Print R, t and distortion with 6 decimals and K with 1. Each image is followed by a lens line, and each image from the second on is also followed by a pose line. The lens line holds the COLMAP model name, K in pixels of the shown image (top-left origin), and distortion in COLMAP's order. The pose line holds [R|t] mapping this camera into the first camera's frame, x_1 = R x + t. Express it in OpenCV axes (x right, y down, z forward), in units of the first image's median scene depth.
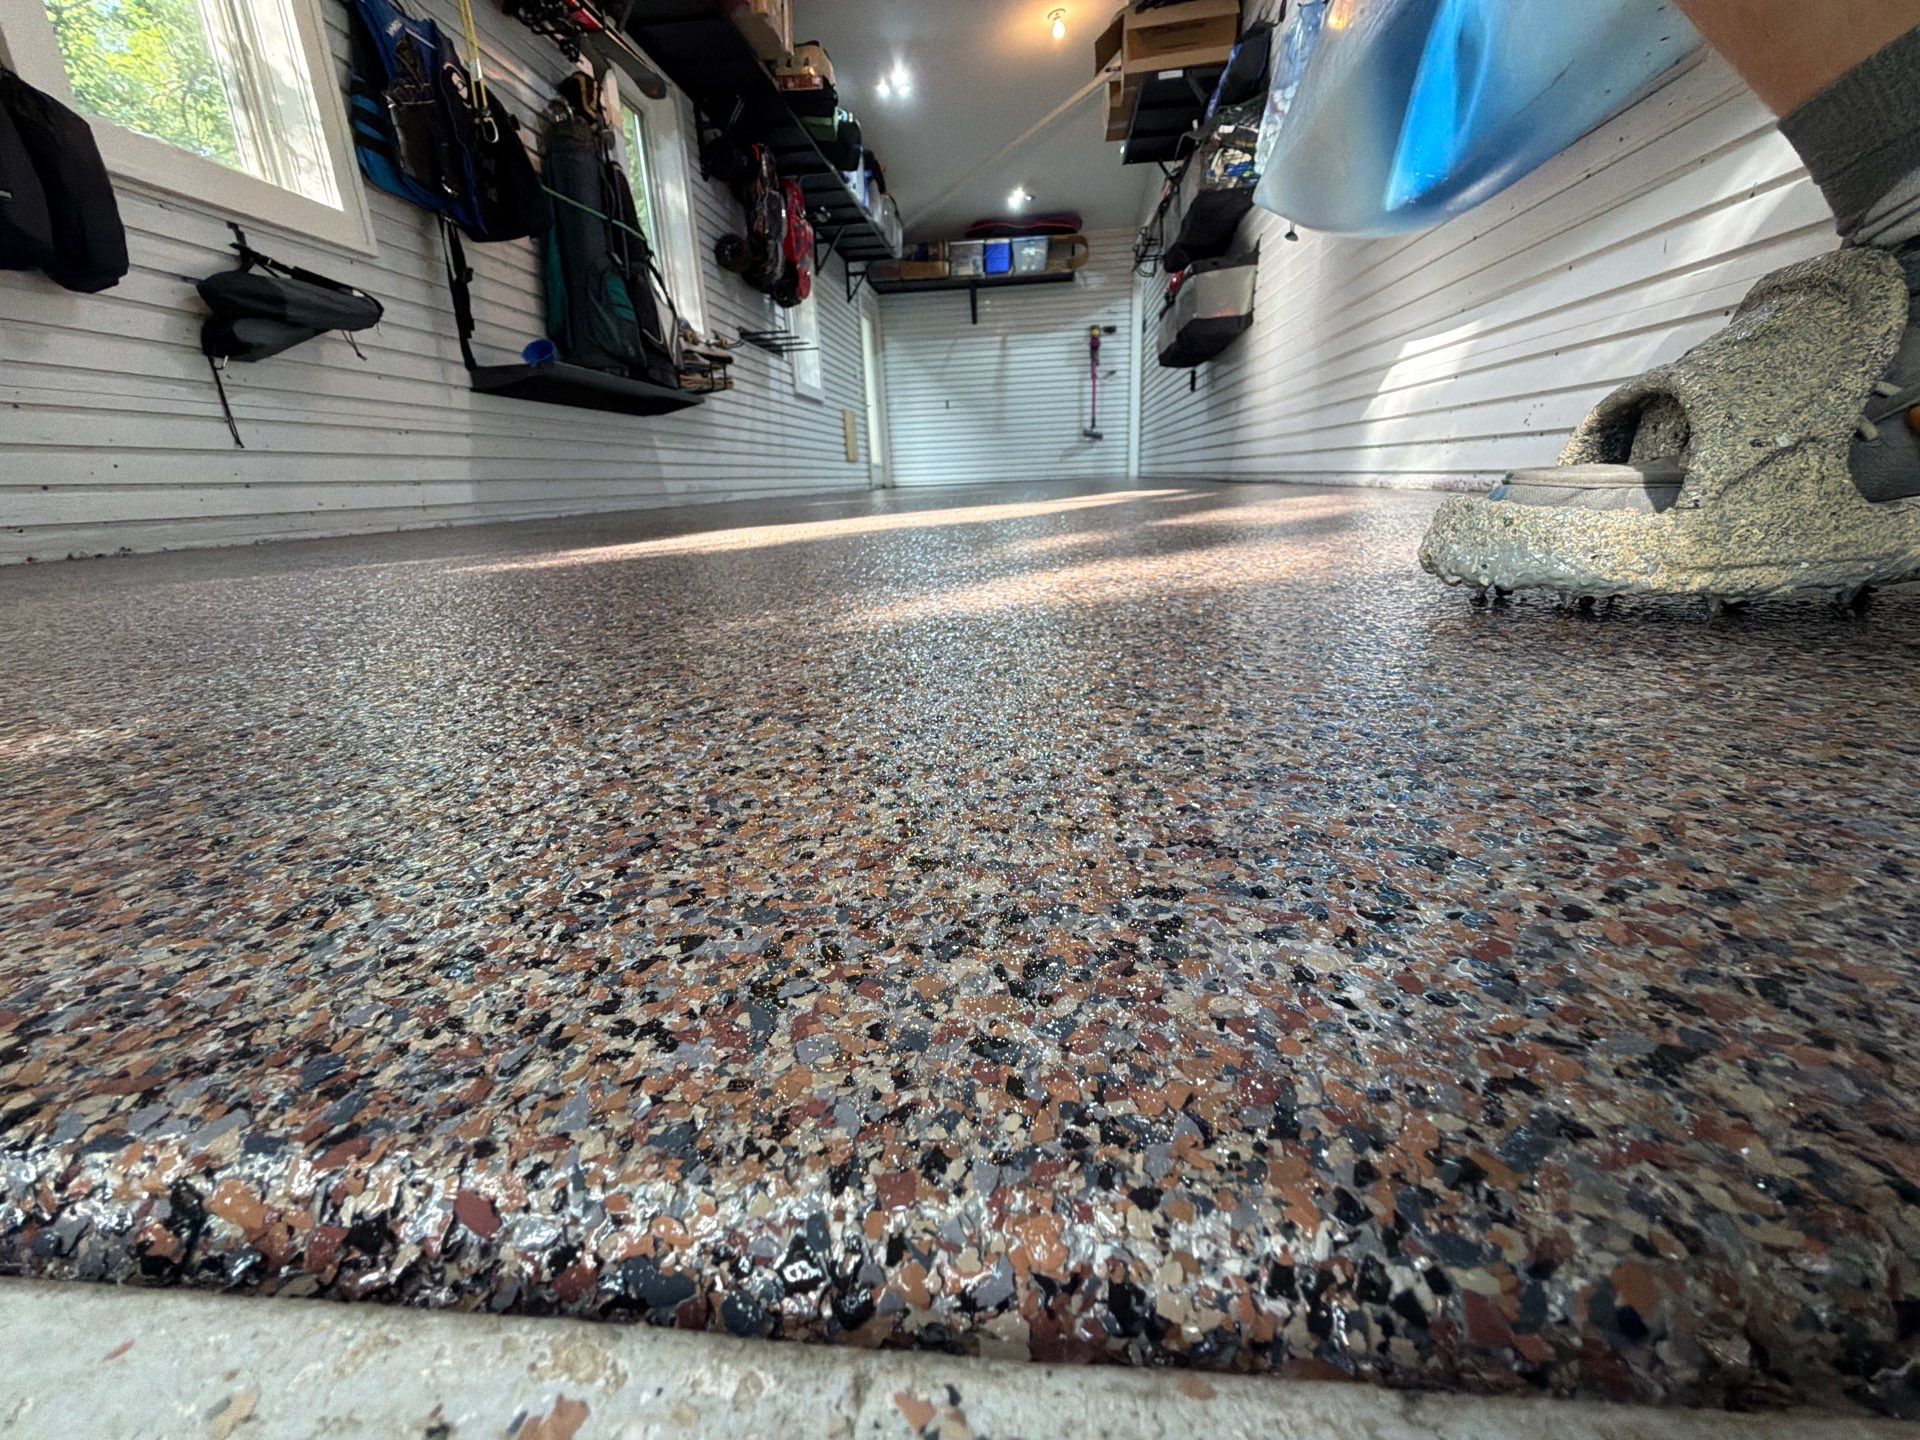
lens RADIAL K [[770.1, 0, 960.2], [0, 770.1, 718.0], [0, 0, 1]] dist [-0.000188, 0.000648]
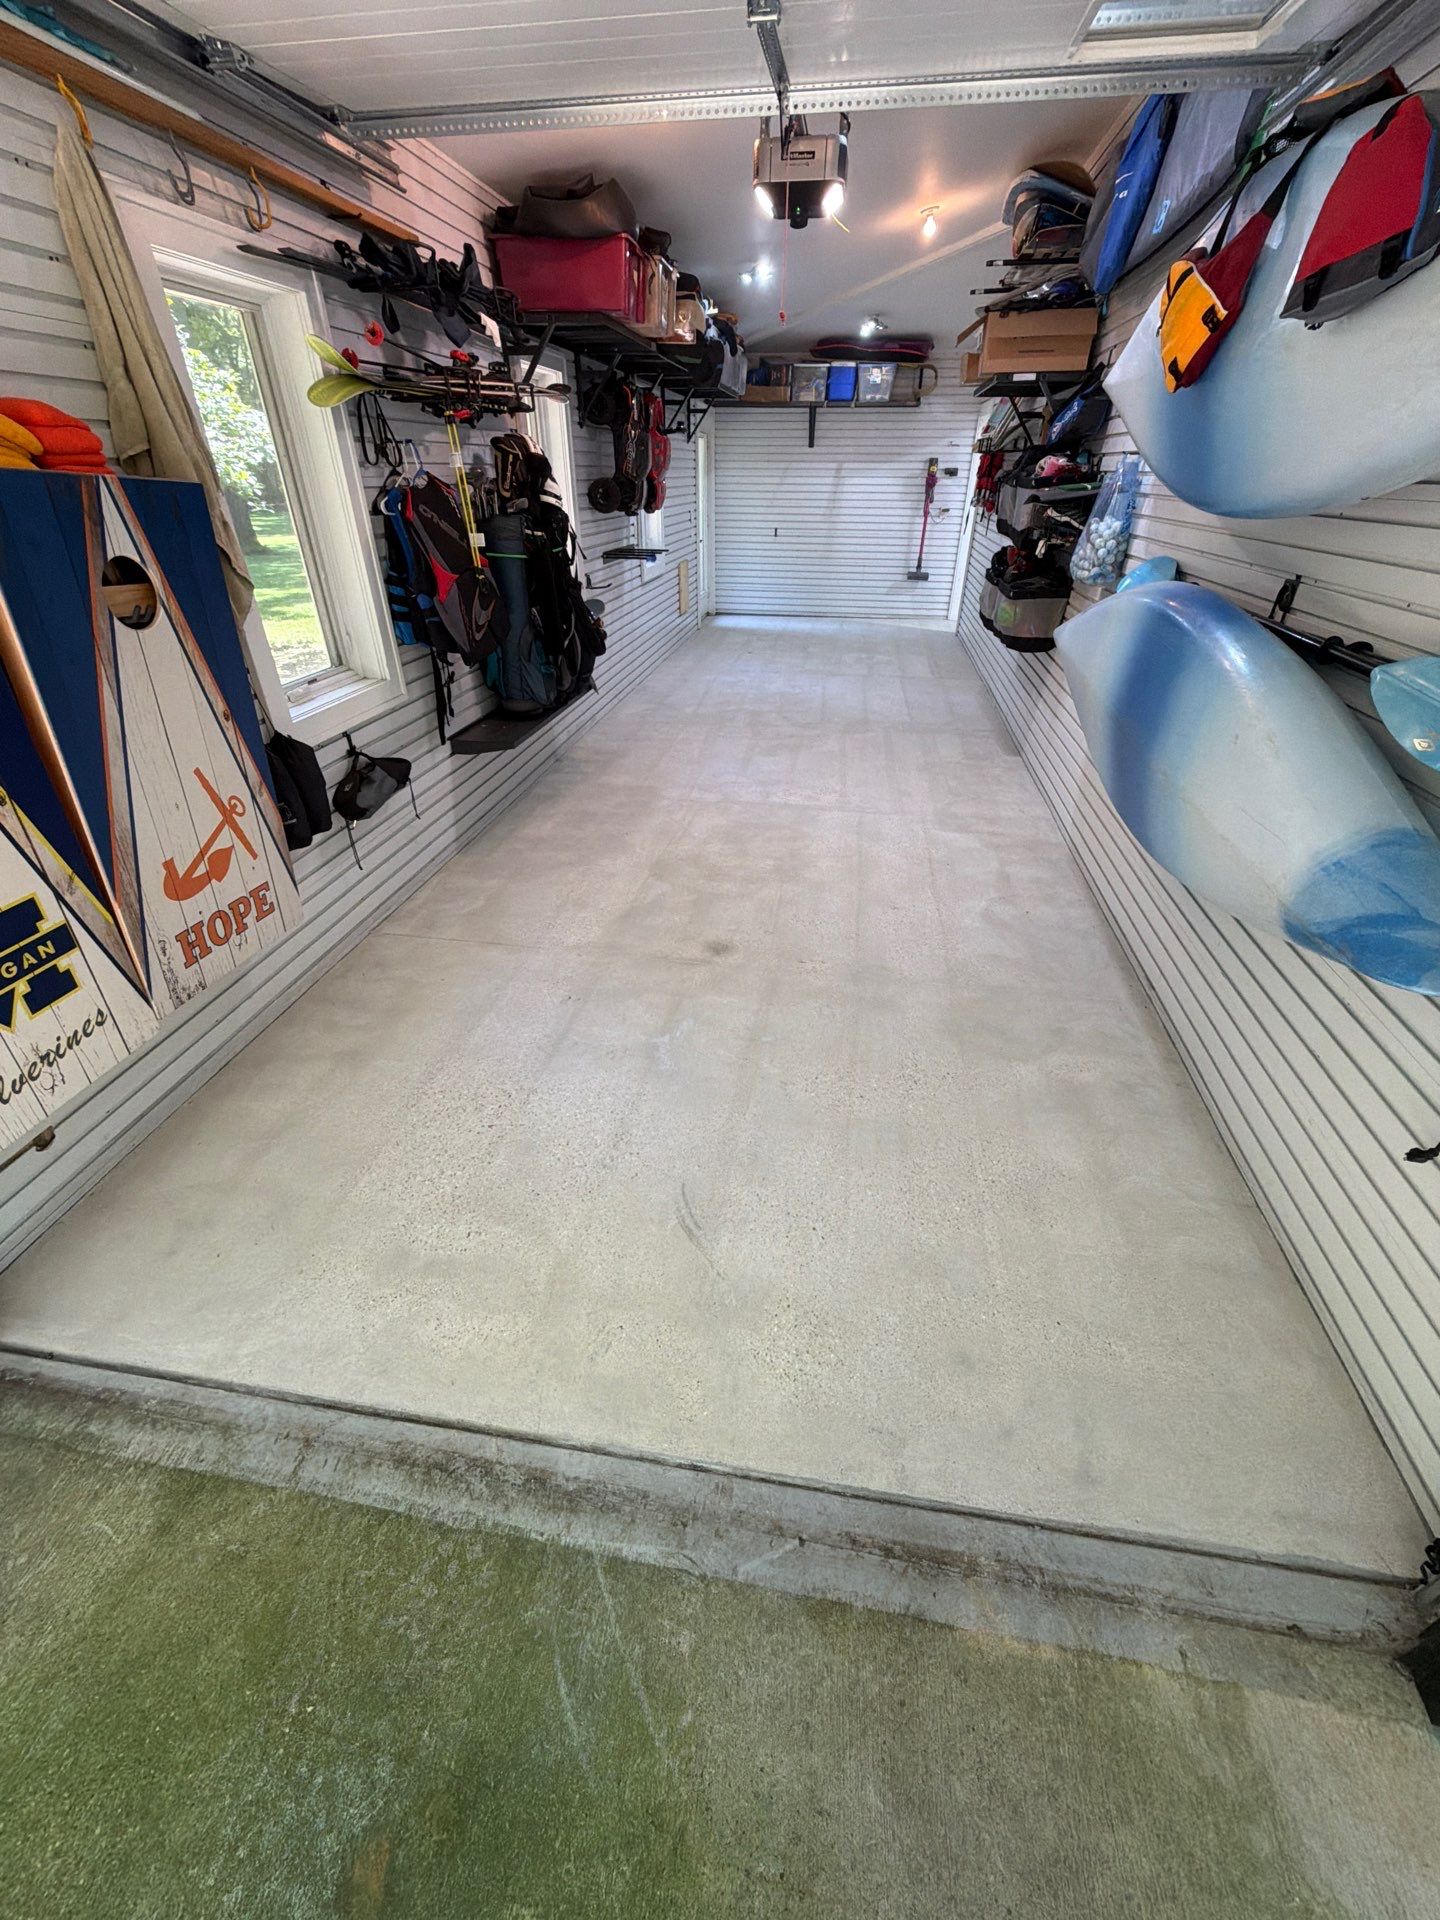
lens RADIAL K [[765.2, 0, 721.1], [0, 765.2, 957.7], [0, 0, 1]] dist [0.000187, -0.000148]
pose [[0.997506, 0.067447, -0.020812, -0.067063], [-0.059570, 0.962584, 0.264354, -0.296377], [0.037863, -0.262455, 0.964201, -0.239708]]
